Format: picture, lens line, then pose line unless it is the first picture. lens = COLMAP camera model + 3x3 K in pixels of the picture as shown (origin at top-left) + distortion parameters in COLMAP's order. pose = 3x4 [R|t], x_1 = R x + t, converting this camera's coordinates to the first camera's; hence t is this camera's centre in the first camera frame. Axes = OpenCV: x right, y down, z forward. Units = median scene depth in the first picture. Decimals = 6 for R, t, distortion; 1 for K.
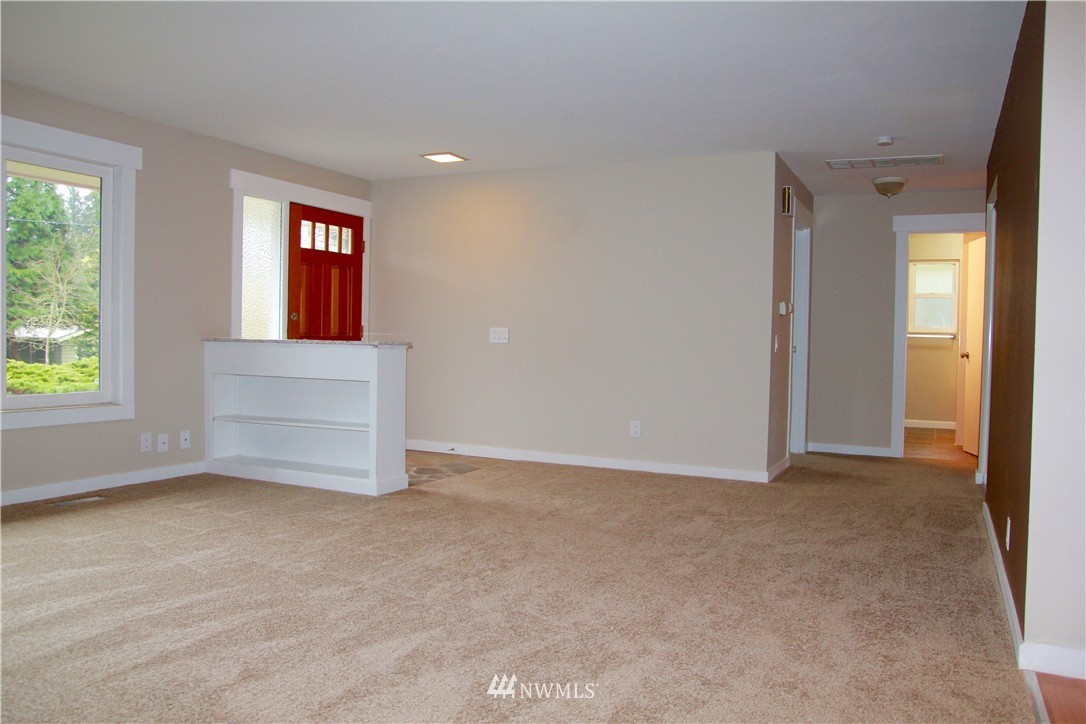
lens RADIAL K [[847.2, 0, 543.0], [0, 847.2, 362.0], [0, 0, 1]] dist [-0.102445, 0.110676]
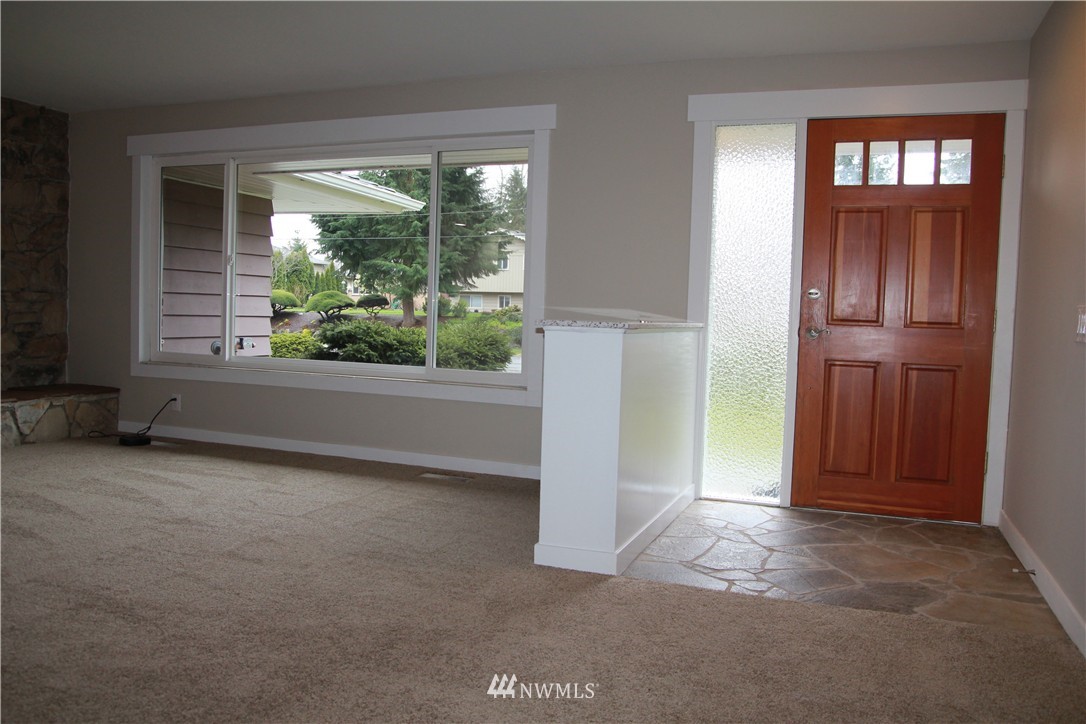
lens RADIAL K [[847.2, 0, 543.0], [0, 847.2, 362.0], [0, 0, 1]] dist [-0.102445, 0.110676]
pose [[0.083653, 0.037774, -0.995779, 0.300929], [-0.061226, 0.997588, 0.032699, -0.017187], [0.994612, 0.058232, 0.085764, 0.732615]]
